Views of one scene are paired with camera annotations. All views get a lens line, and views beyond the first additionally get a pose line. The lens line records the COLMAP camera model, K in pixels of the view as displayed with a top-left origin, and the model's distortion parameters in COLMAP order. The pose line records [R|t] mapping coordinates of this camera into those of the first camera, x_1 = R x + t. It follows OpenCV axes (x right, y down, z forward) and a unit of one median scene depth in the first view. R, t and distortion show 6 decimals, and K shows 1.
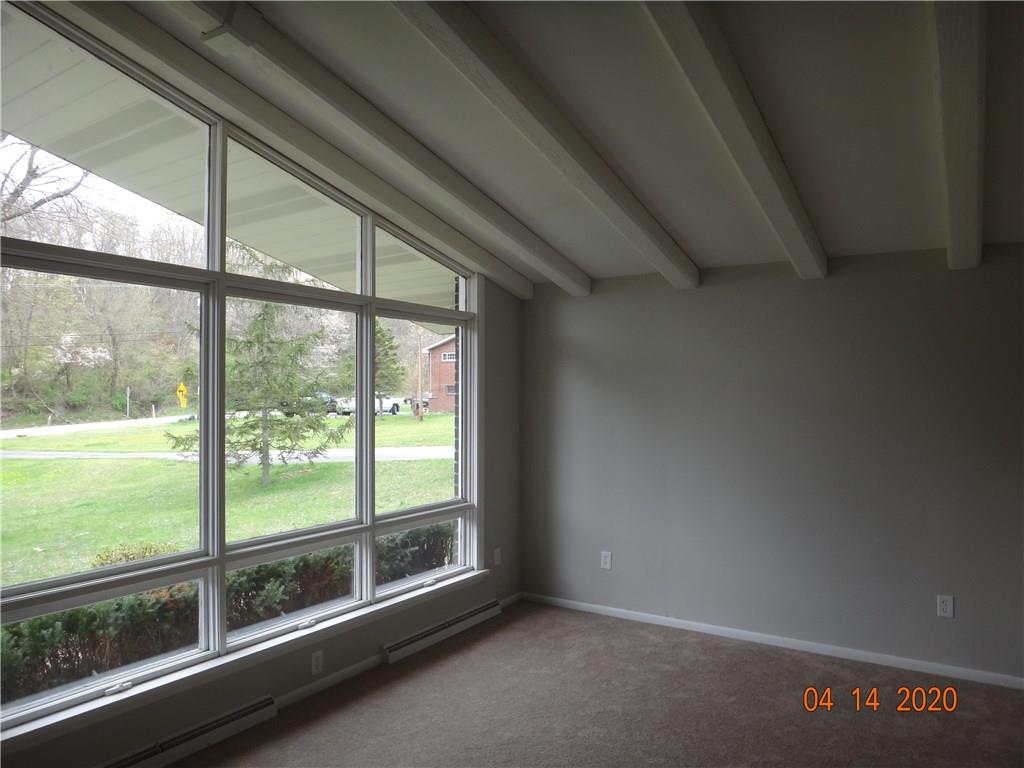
lens RADIAL K [[734.8, 0, 507.9], [0, 734.8, 388.2], [0, 0, 1]] dist [-0.026236, -0.001341]
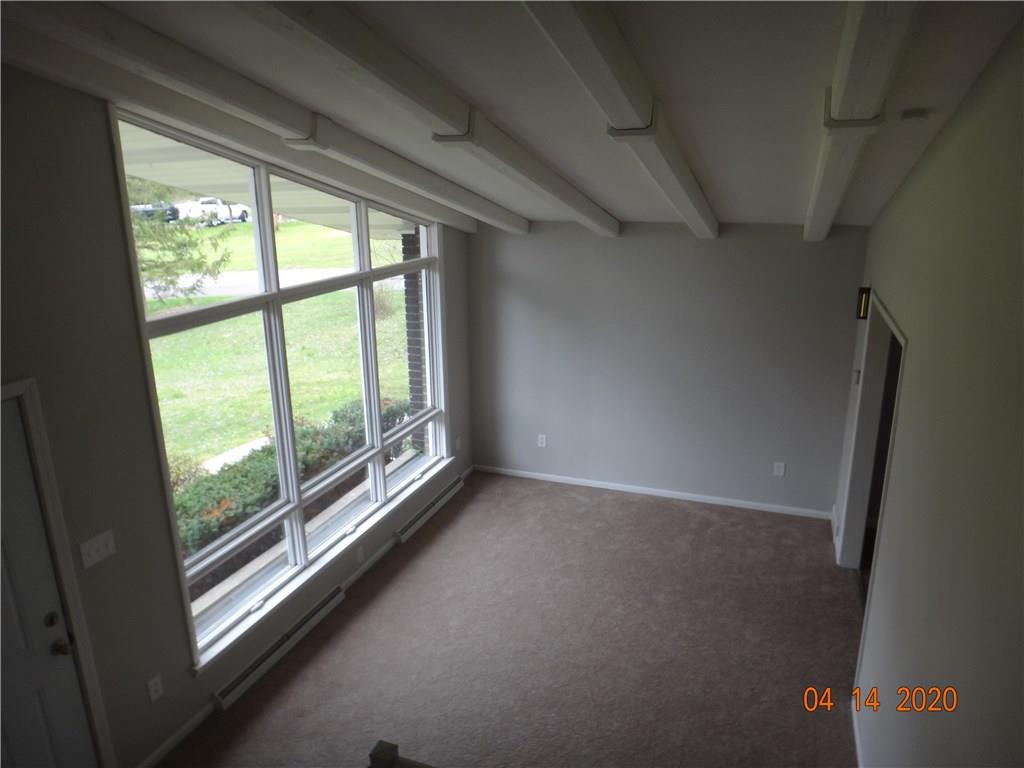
lens RADIAL K [[734.8, 0, 507.9], [0, 734.8, 388.2], [0, 0, 1]] dist [-0.026236, -0.001341]
pose [[0.978499, -0.072783, 0.192983, -0.188428], [0.014566, 0.957717, 0.287344, -0.255242], [-0.205737, -0.278355, 0.938185, -0.211349]]
